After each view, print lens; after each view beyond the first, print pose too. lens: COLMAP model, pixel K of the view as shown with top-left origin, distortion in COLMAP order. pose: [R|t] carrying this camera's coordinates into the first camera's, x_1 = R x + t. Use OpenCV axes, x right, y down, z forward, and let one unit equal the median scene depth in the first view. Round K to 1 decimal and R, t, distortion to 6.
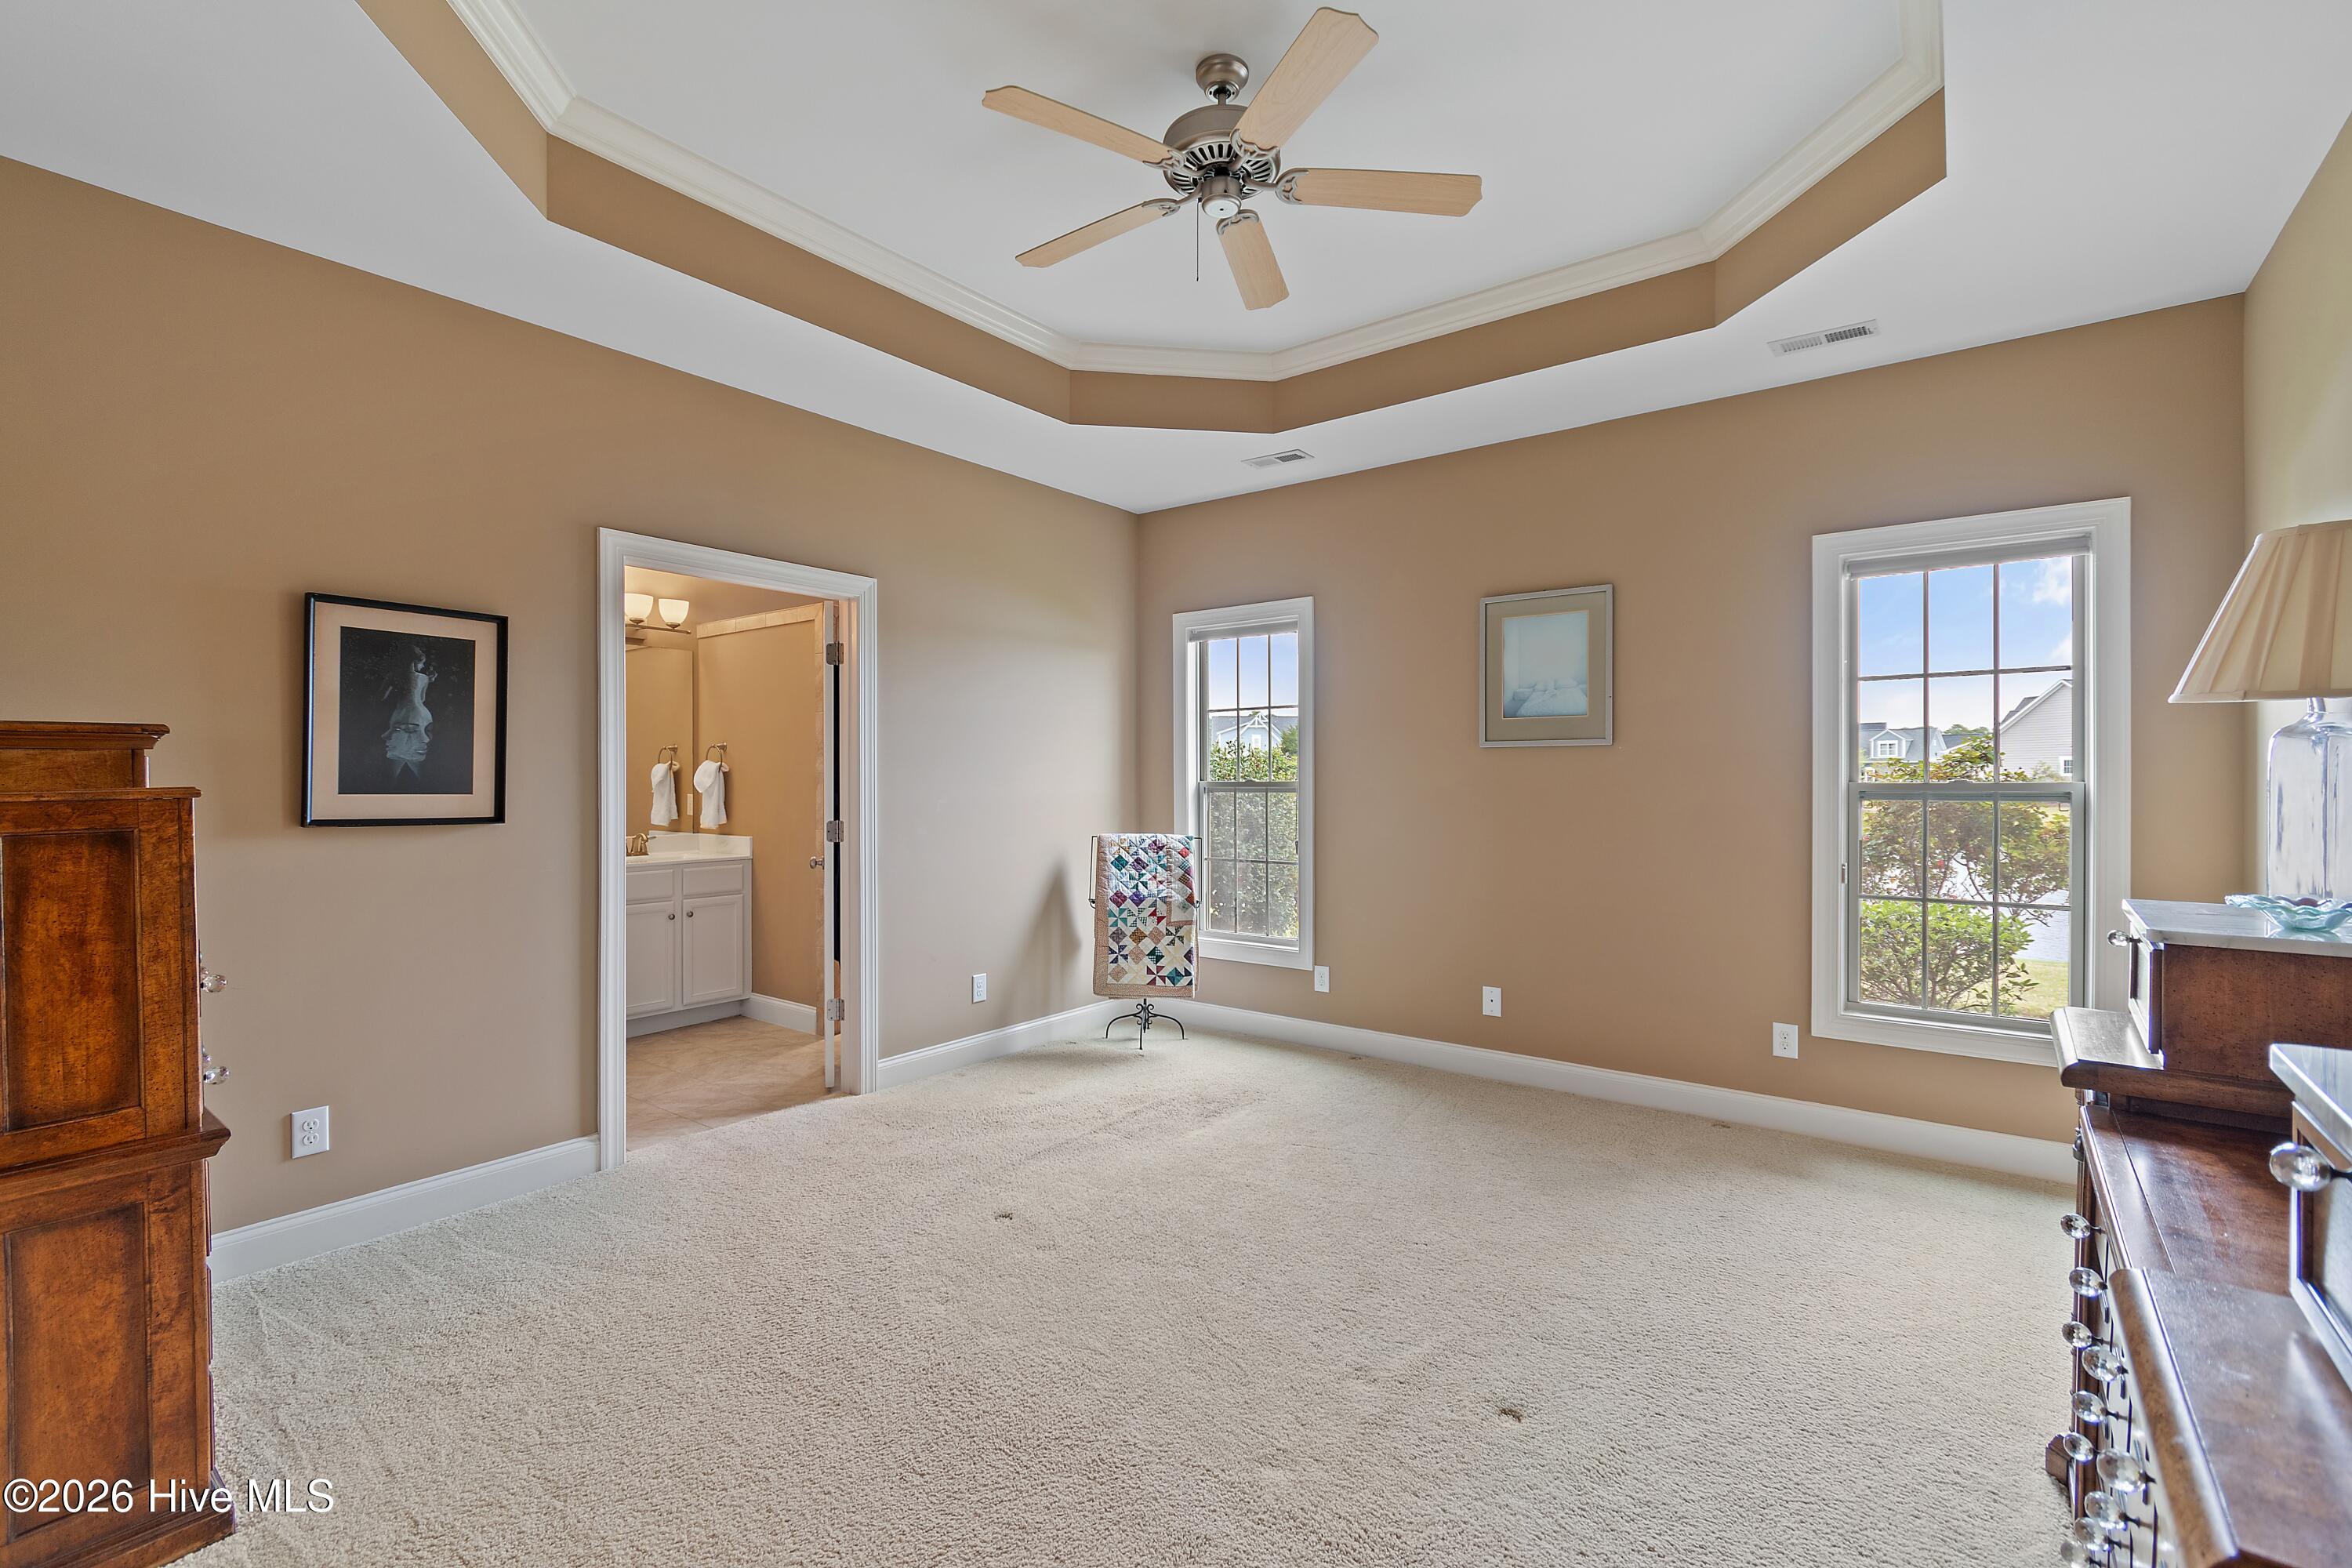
lens RADIAL K [[1037.6, 0, 1200.4], [0, 1037.6, 778.0], [0, 0, 1]] dist [0.007161, -0.002936]
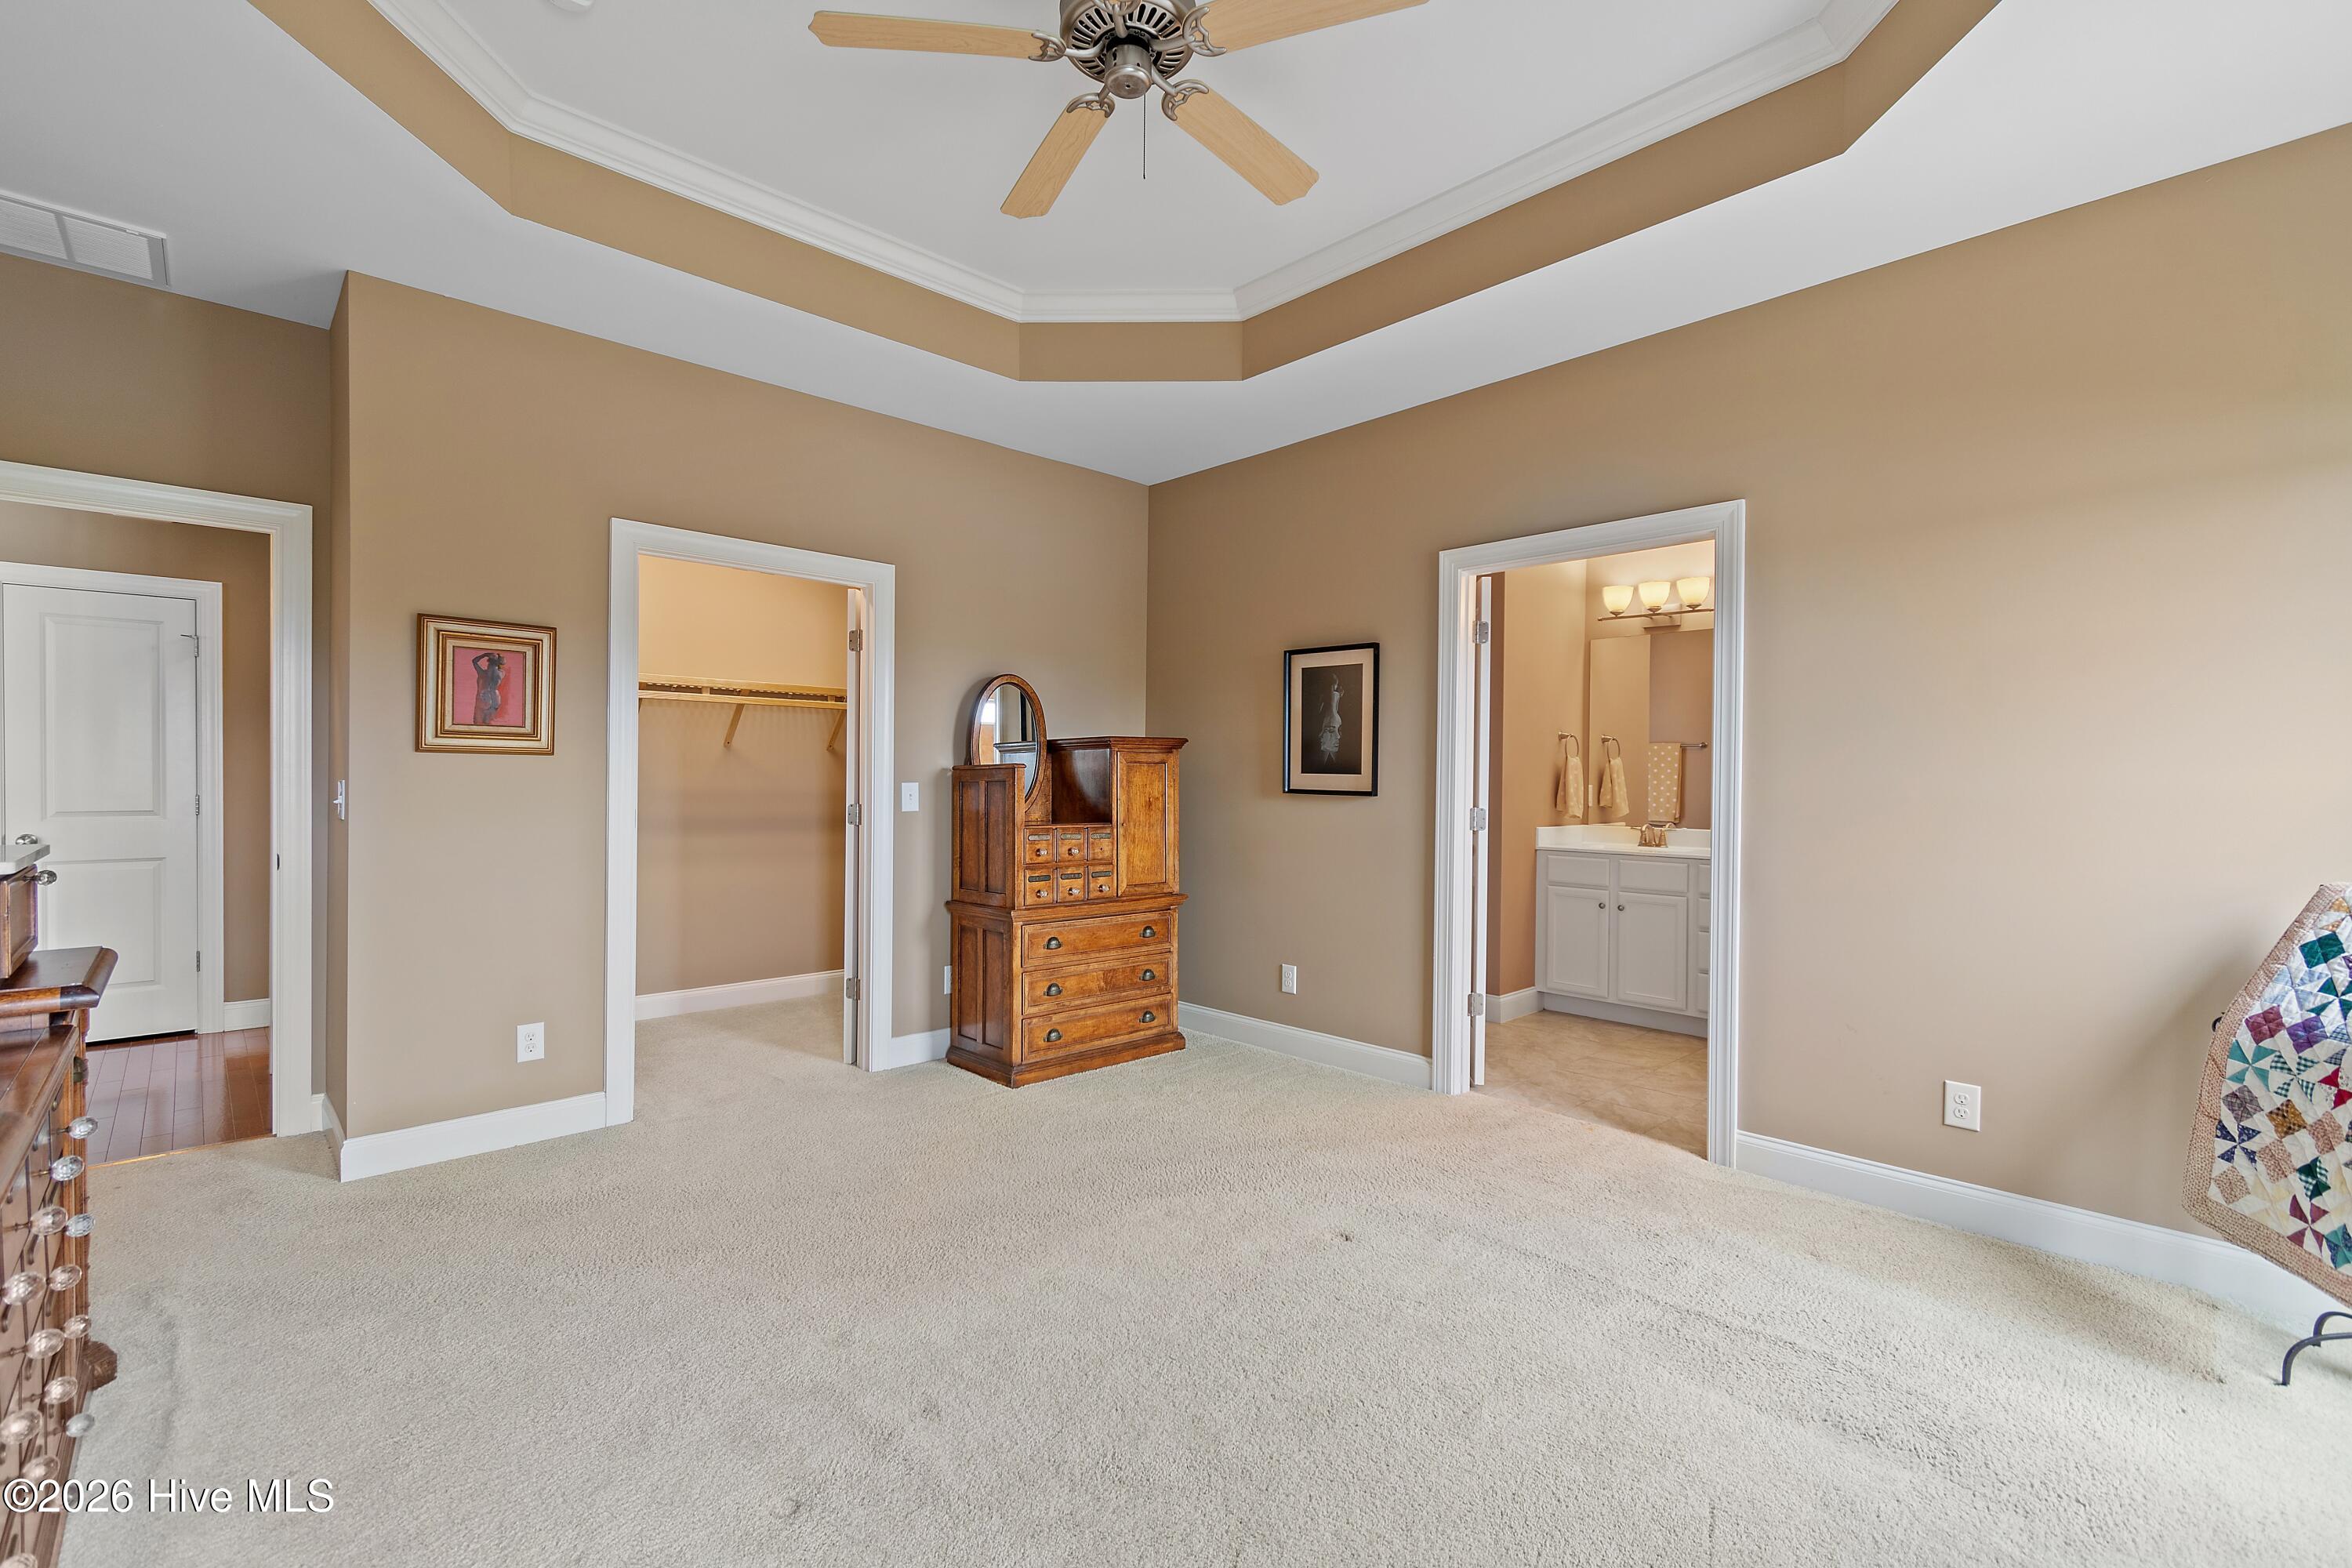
lens RADIAL K [[1037.6, 0, 1198.8], [0, 1037.6, 795.3], [0, 0, 1]] dist [0.007161, -0.002936]
pose [[-0.160448, 0.005683, -0.987028, 0.529204], [-0.015677, 0.999843, 0.008306, 0.026368], [0.986920, 0.016806, -0.160334, 0.756317]]
